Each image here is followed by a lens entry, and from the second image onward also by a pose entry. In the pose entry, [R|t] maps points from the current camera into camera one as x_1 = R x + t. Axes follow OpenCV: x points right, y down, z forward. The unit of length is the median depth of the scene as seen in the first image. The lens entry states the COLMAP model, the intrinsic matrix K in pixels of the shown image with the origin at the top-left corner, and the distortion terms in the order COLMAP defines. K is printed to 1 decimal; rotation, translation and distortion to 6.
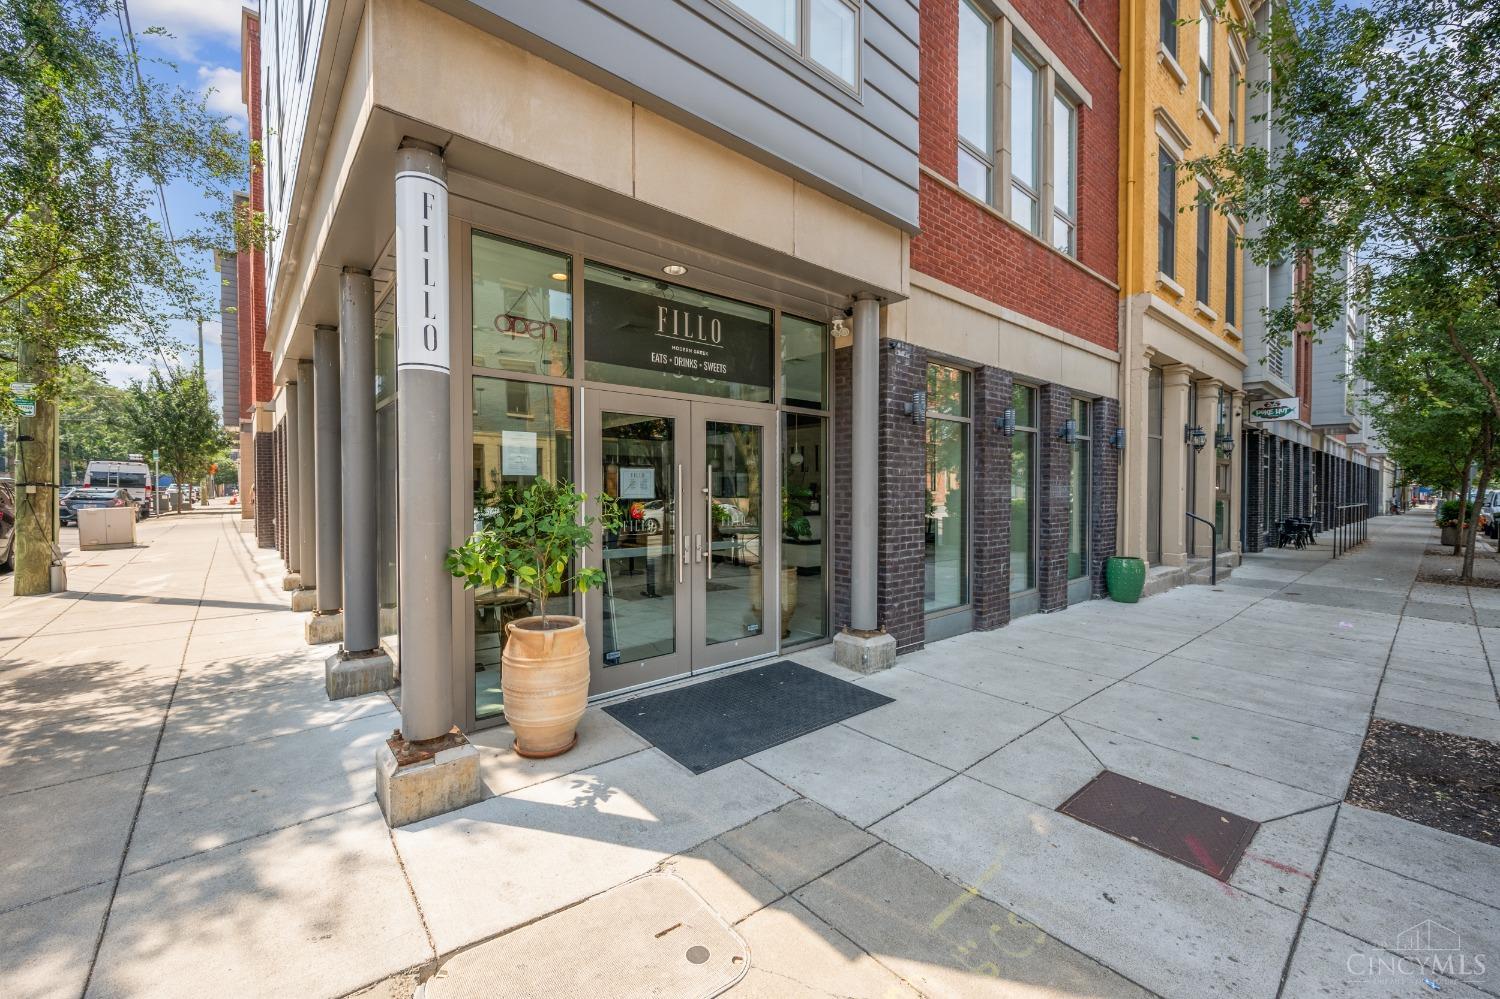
lens RADIAL K [[593.4, 0, 753.2], [0, 593.4, 504.6], [0, 0, 1]] dist [0.003475, 0.000483]
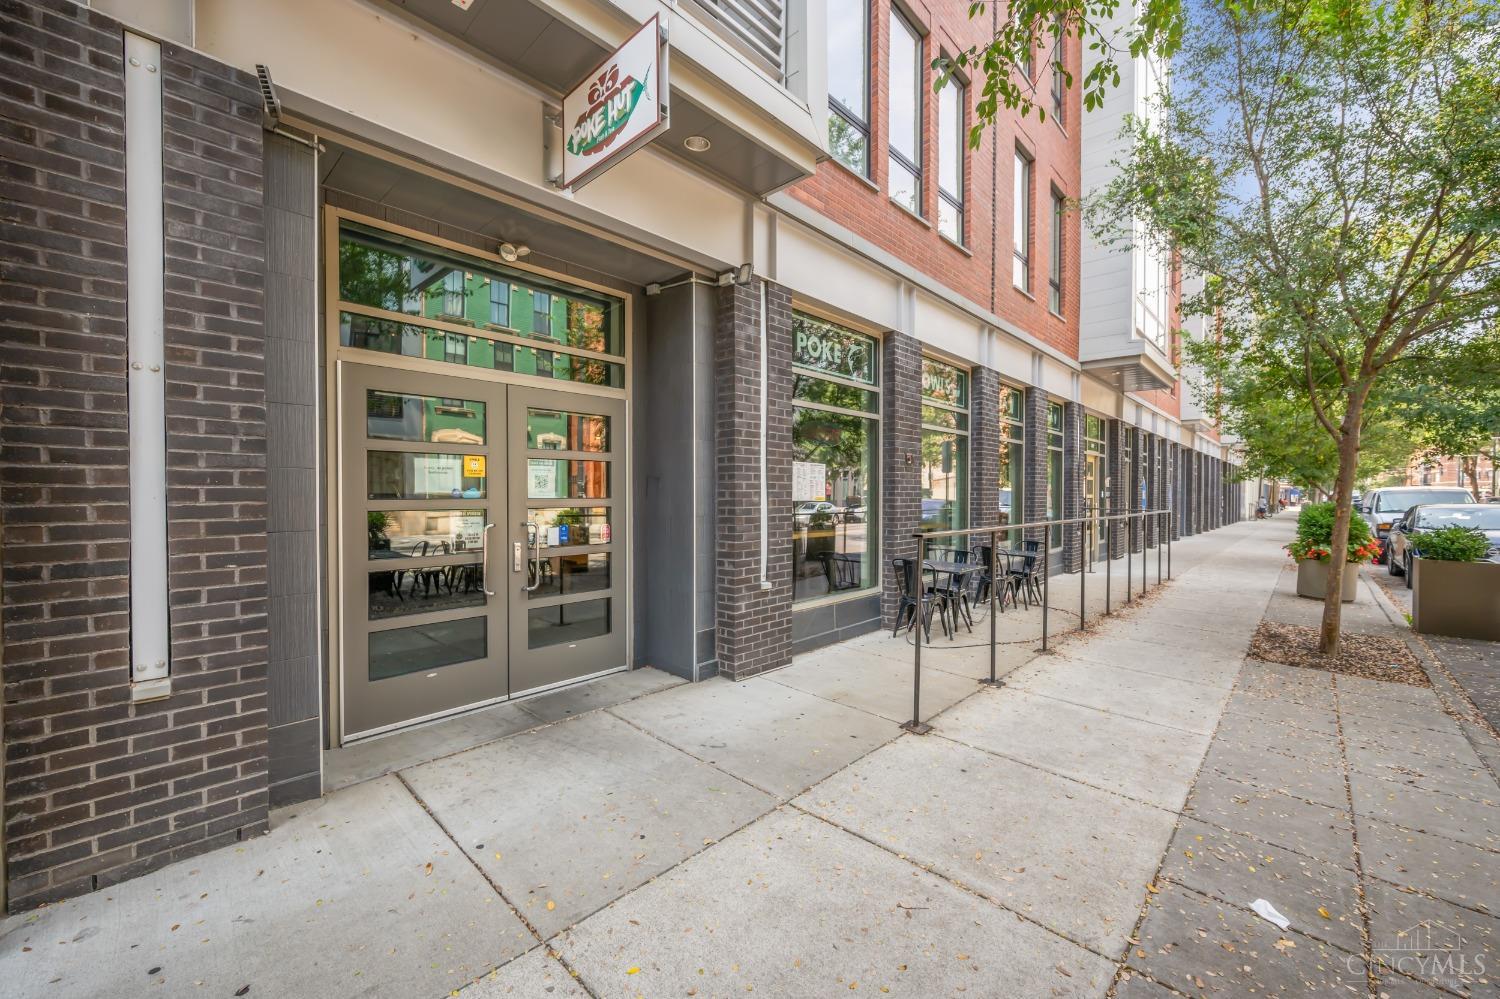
lens RADIAL K [[593.4, 0, 745.6], [0, 593.4, 491.0], [0, 0, 1]] dist [0.003475, 0.000483]
pose [[0.995118, 0.013290, 0.097798, 0.196778], [-0.011972, 0.999830, -0.014047, -0.002439], [-0.097968, 0.012808, 0.995107, 0.168006]]
